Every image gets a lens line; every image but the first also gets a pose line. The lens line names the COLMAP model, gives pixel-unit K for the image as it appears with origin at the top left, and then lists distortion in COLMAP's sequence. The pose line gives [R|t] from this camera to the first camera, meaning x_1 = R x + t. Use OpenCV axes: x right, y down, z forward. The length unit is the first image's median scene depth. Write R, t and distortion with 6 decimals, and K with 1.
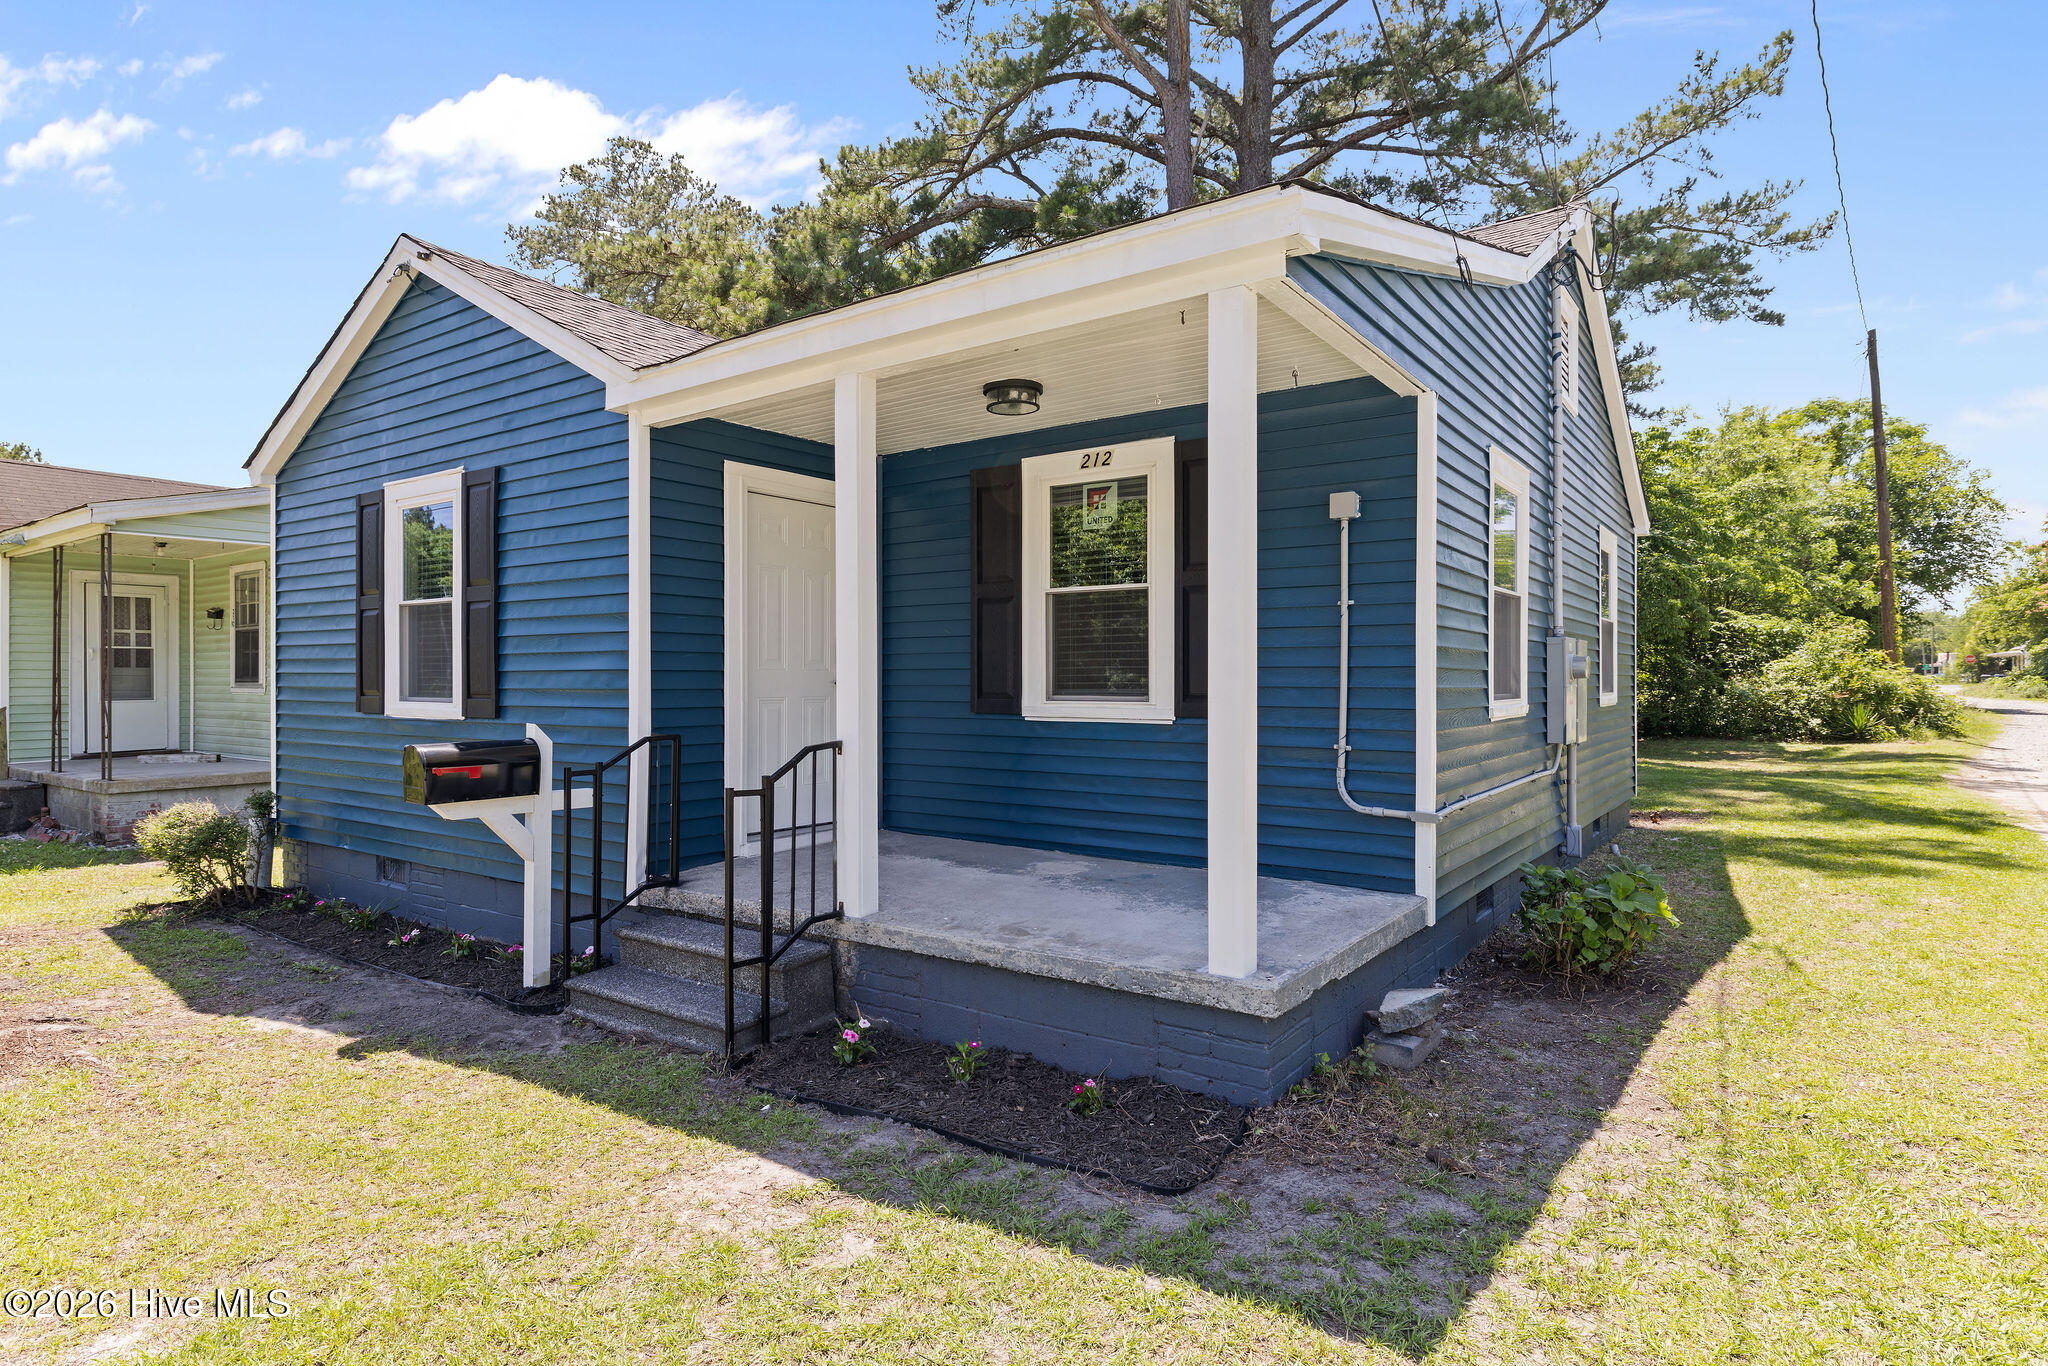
lens RADIAL K [[1116.3, 0, 1024.0], [0, 1116.3, 683.0], [0, 0, 1]] dist [-0.000599, 0.000203]
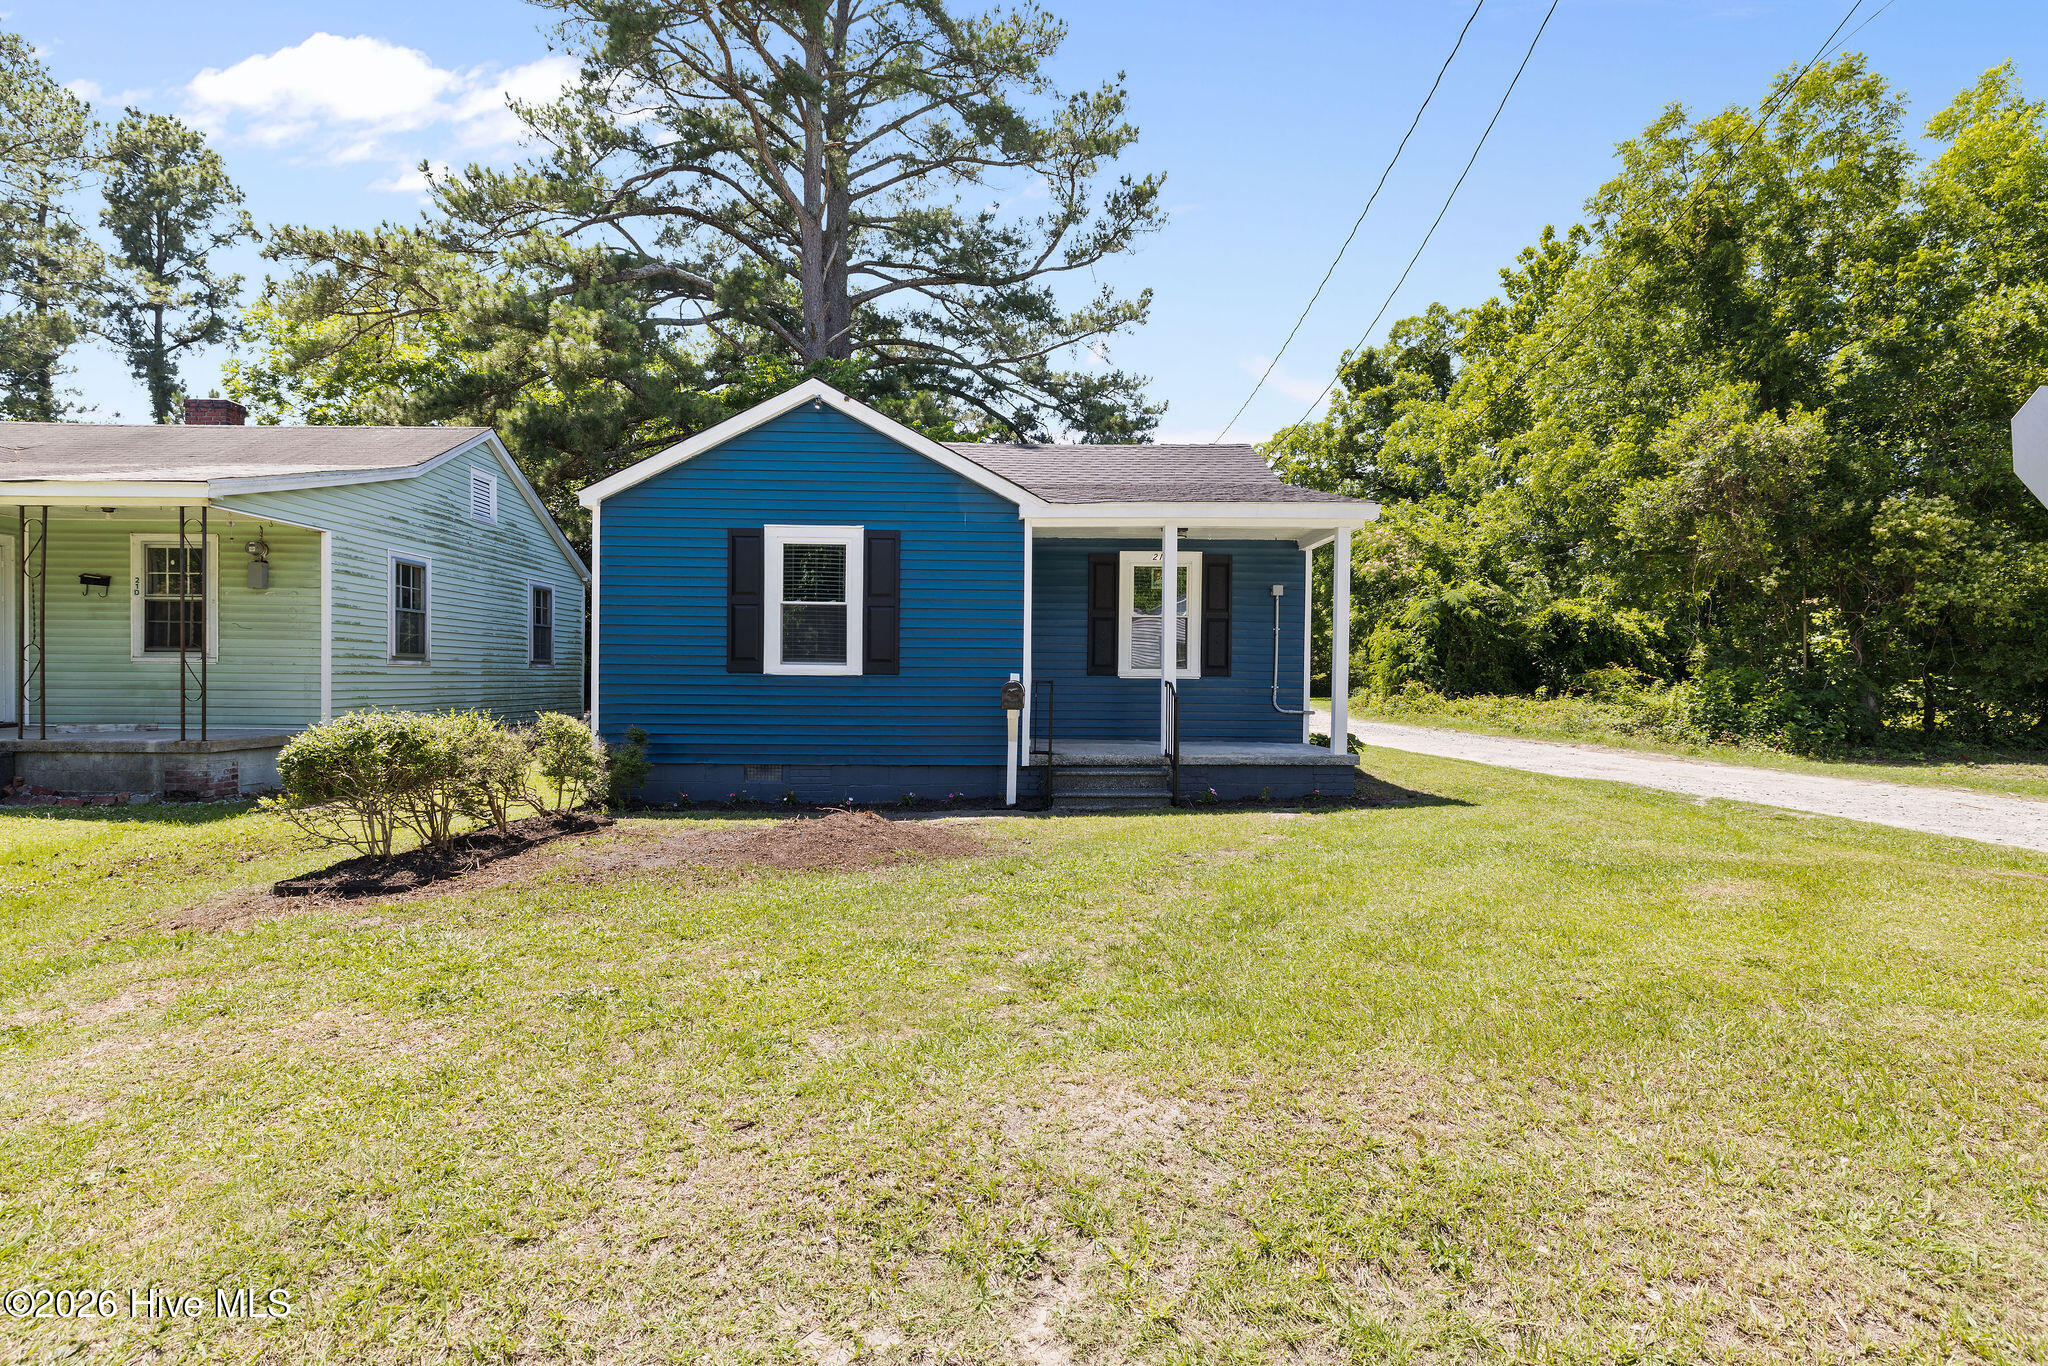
lens RADIAL K [[1022.5, 0, 1030.7], [0, 1022.5, 699.3], [0, 0, 1]] dist [0.001209, 0.000211]
pose [[0.799288, -0.001330, 0.600946, -1.281775], [-0.006860, 0.999912, 0.011337, 0.052350], [-0.600908, -0.013184, 0.799209, -0.416457]]
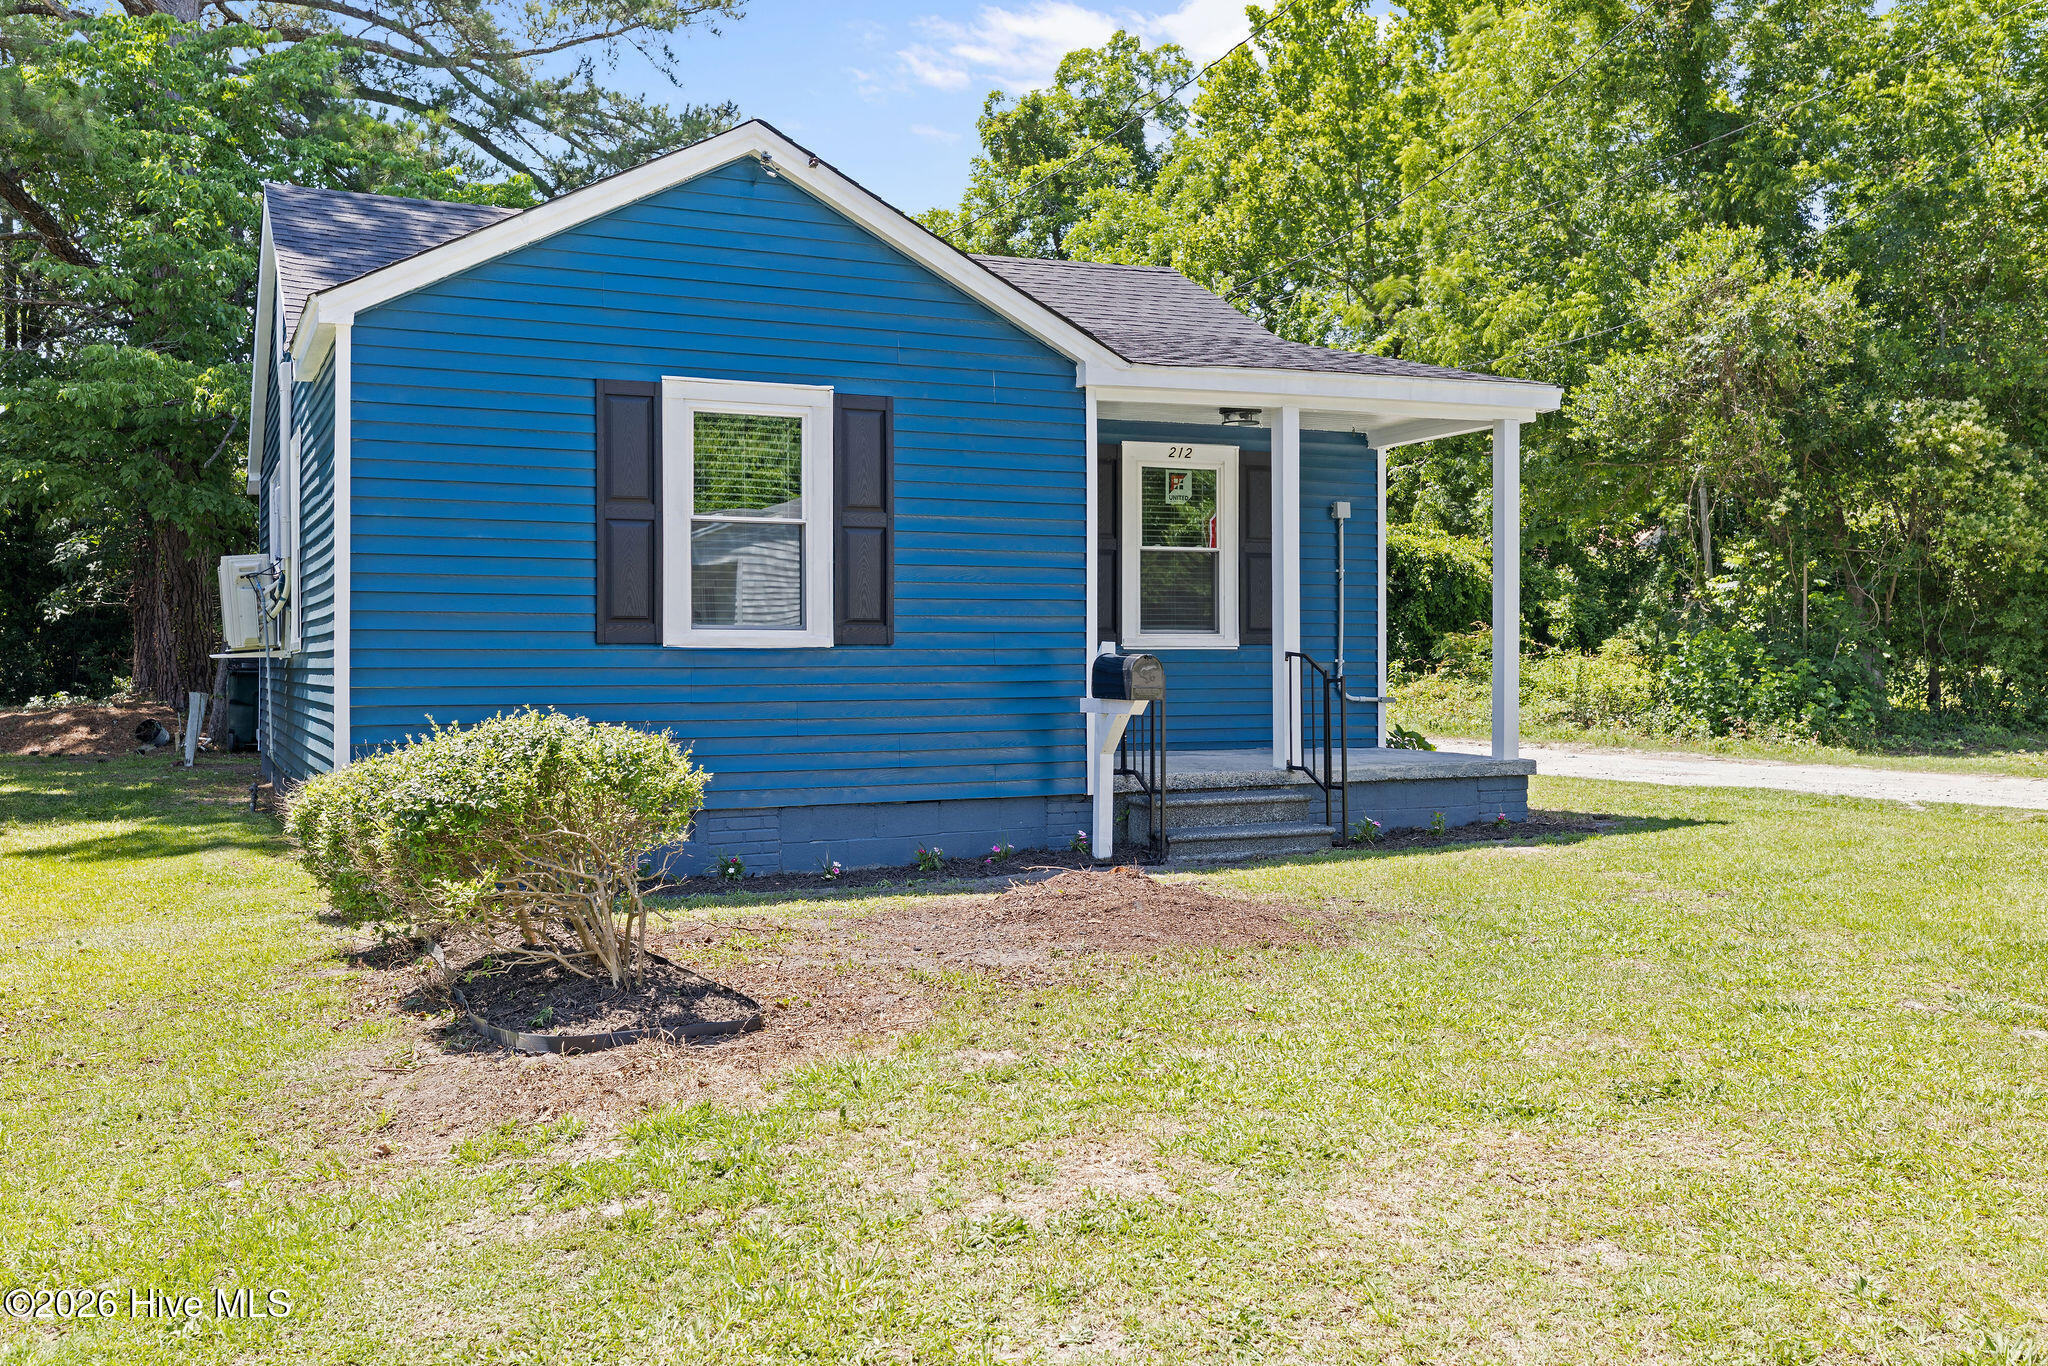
lens RADIAL K [[1904.3, 0, 1020.3], [0, 1904.3, 657.6], [0, 0, 1]] dist [0.006400, 0.001406]
pose [[0.496123, 0.002523, 0.868248, -1.932983], [0.008345, 0.999936, -0.007674, 0.058395], [-0.868212, 0.011053, 0.496070, 0.038967]]
